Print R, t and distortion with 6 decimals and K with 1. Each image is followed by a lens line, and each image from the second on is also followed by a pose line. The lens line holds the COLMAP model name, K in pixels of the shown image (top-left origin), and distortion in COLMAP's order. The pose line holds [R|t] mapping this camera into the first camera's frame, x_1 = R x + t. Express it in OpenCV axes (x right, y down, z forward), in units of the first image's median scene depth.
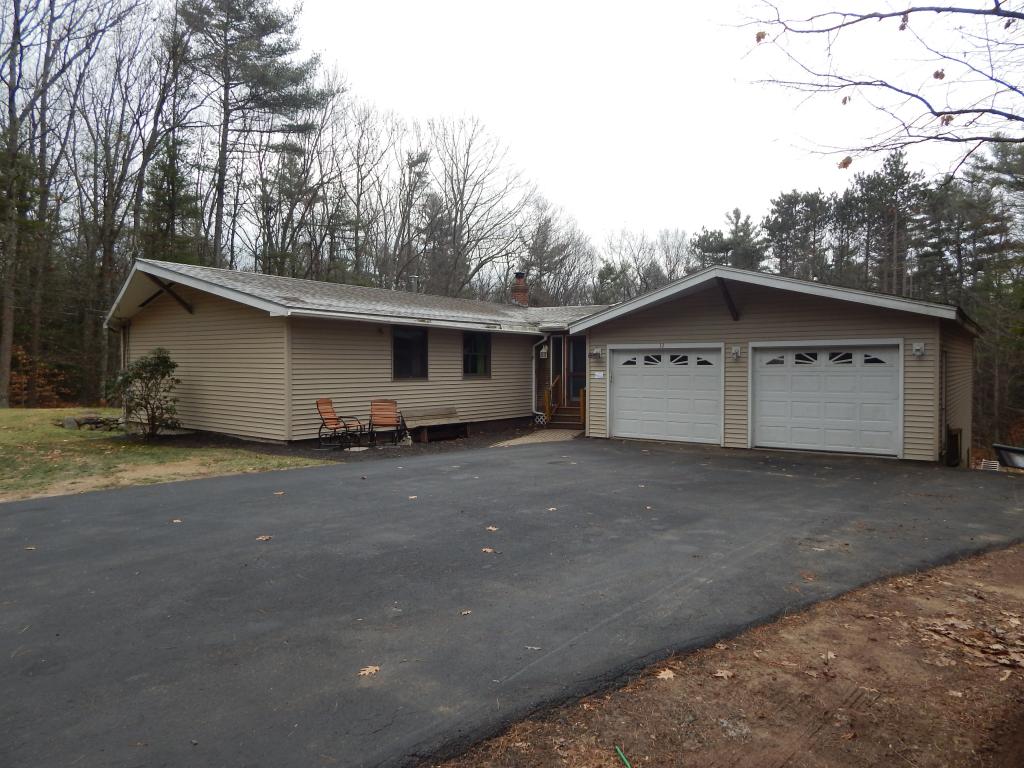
lens RADIAL K [[673.3, 0, 512.0], [0, 673.3, 384.0], [0, 0, 1]] dist [0.026417, -0.035922]
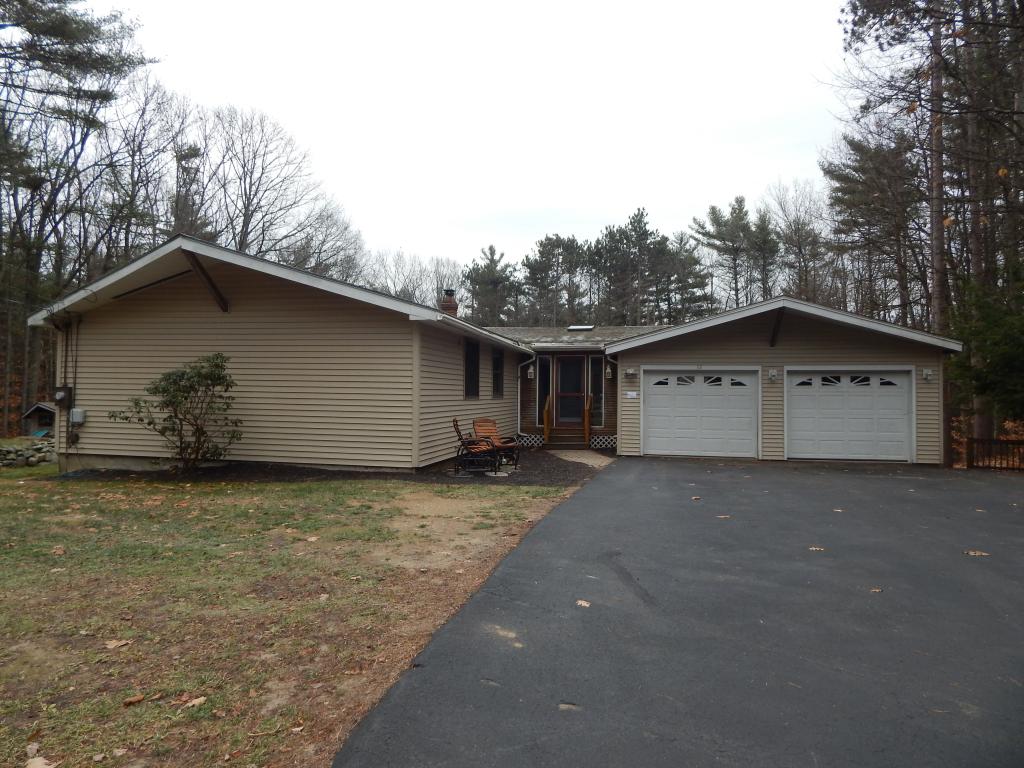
lens RADIAL K [[673.3, 0, 512.0], [0, 673.3, 384.0], [0, 0, 1]] dist [0.026417, -0.035922]
pose [[0.906435, 0.014491, 0.422097, -0.472554], [0.002588, 0.999202, -0.039862, 0.010872], [-0.422338, 0.037224, 0.905674, 0.145632]]
